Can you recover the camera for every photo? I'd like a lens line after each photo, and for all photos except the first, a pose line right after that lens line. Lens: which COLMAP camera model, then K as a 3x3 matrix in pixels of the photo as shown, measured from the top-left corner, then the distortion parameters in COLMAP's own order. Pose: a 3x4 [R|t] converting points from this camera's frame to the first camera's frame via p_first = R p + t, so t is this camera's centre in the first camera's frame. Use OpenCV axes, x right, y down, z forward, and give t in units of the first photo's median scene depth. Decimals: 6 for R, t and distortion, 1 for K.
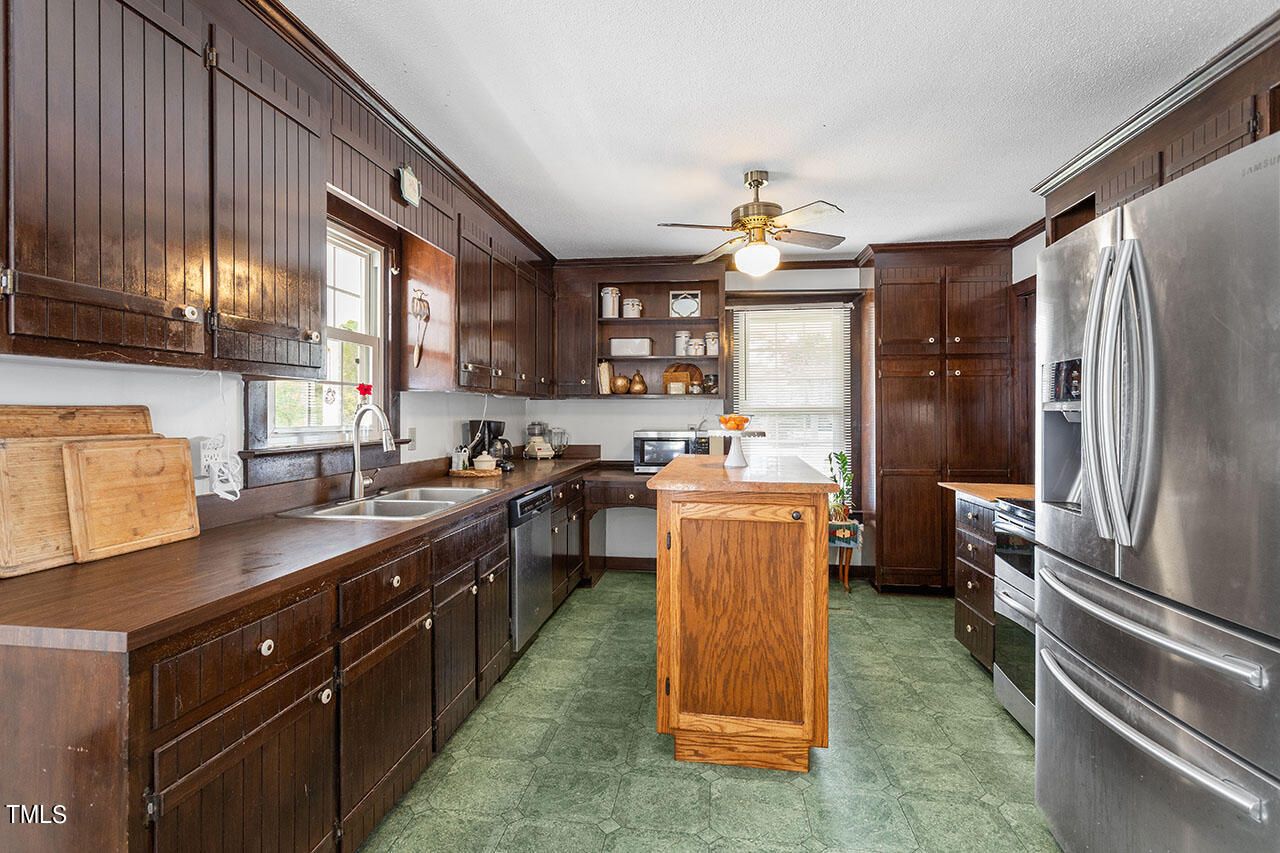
lens RADIAL K [[611.9, 0, 639.7], [0, 611.9, 417.1], [0, 0, 1]] dist [-0.002184, 0.002447]
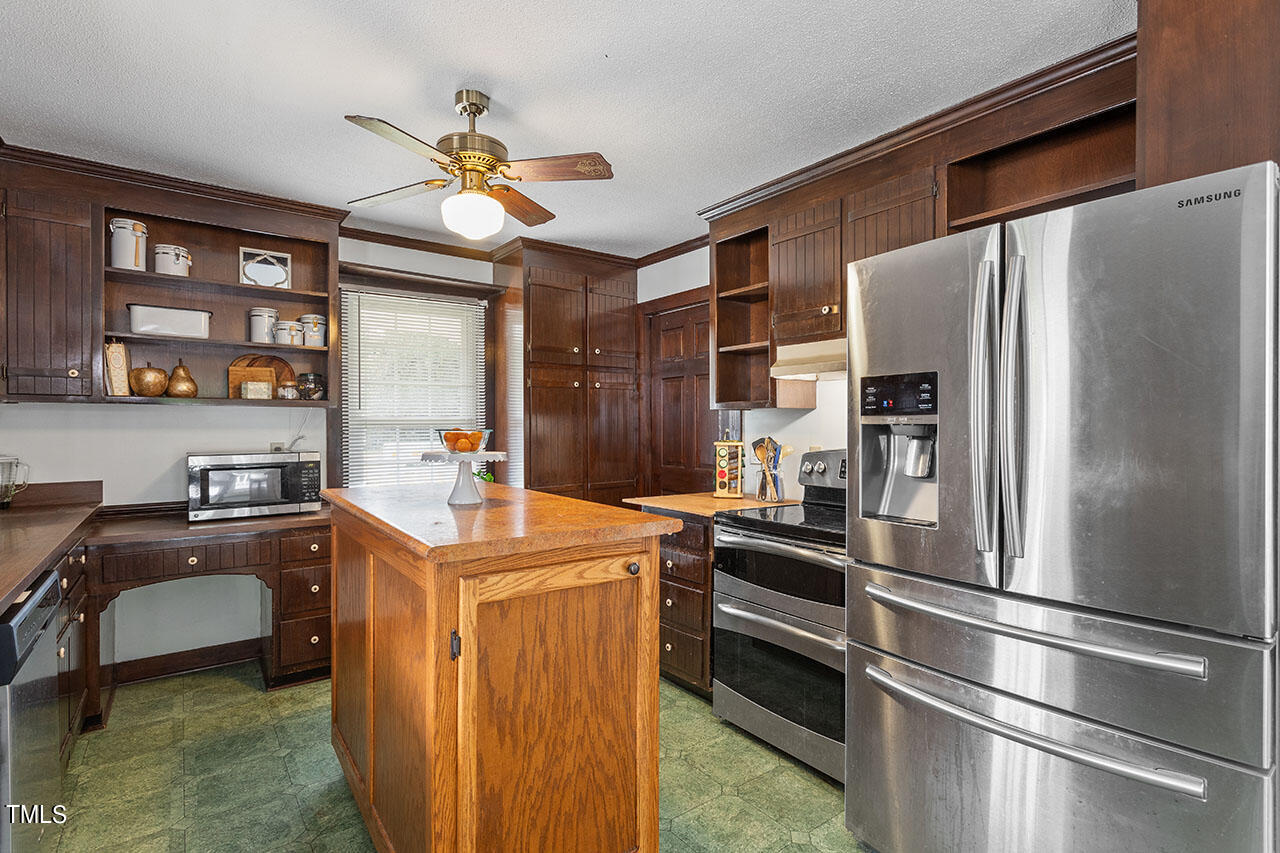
lens RADIAL K [[611.9, 0, 640.5], [0, 611.9, 430.4], [0, 0, 1]] dist [-0.002184, 0.002447]
pose [[0.717238, -0.008063, 0.696782, -0.122157], [0.006705, 0.999967, 0.004669, -0.003112], [-0.696796, 0.001324, 0.717268, 0.239560]]
